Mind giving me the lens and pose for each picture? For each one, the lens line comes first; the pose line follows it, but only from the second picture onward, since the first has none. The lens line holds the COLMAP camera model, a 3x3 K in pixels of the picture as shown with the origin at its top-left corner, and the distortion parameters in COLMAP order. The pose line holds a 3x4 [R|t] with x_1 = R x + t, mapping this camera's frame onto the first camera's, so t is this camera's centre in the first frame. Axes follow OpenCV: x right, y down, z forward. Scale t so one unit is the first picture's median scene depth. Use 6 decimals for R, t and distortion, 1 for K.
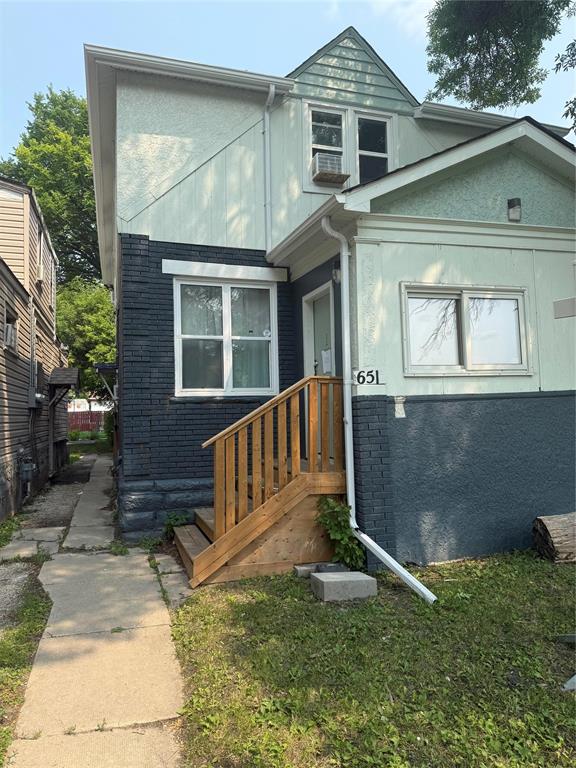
lens RADIAL K [[530.4, 0, 284.0], [0, 530.4, 379.8], [0, 0, 1]] dist [0.100112, -0.146928]
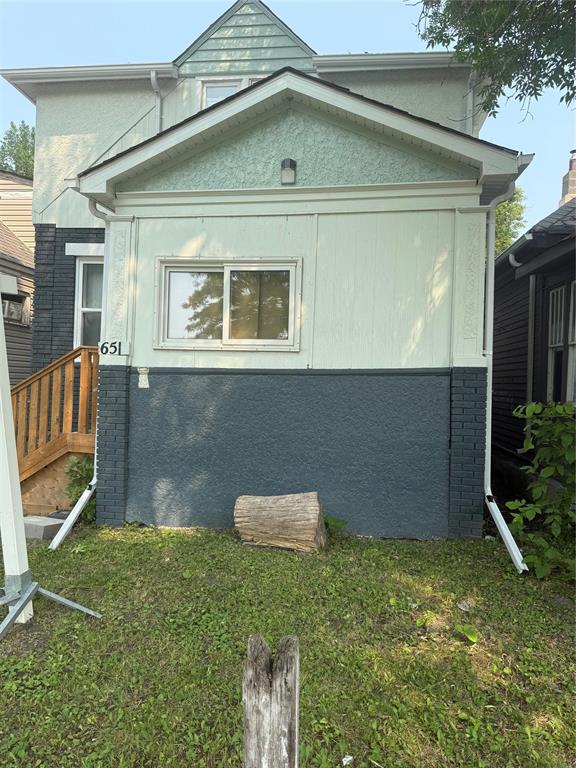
lens RADIAL K [[522.8, 0, 284.7], [0, 522.8, 377.3], [0, 0, 1]] dist [0.097827, -0.128235]
pose [[0.912910, 0.046393, -0.405516, 0.701013], [-0.025240, 0.998035, 0.057358, -0.012587], [0.407380, -0.042127, 0.912287, 0.129823]]
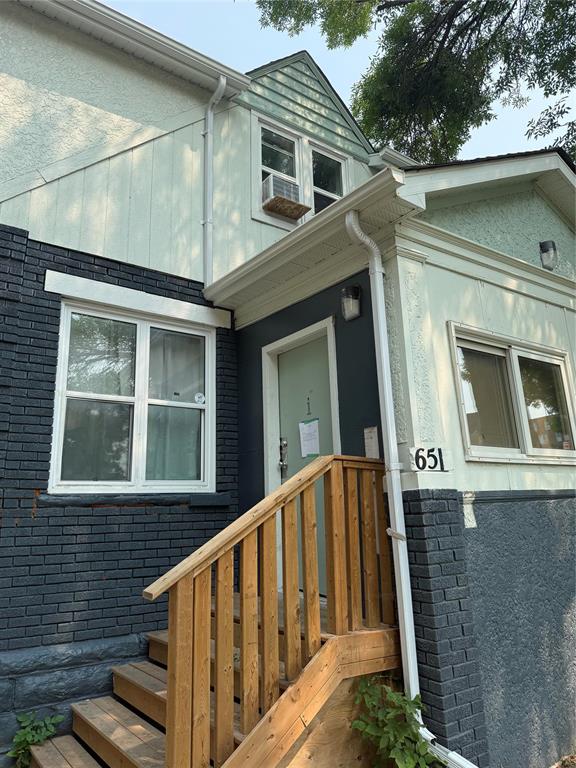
lens RADIAL K [[530.4, 0, 284.0], [0, 530.4, 379.8], [0, 0, 1]] dist [0.100112, -0.146928]
pose [[0.950729, 0.069250, 0.302191, -0.147818], [-0.010652, 0.981454, -0.191399, 0.019291], [-0.309841, 0.178750, 0.933834, 0.355017]]
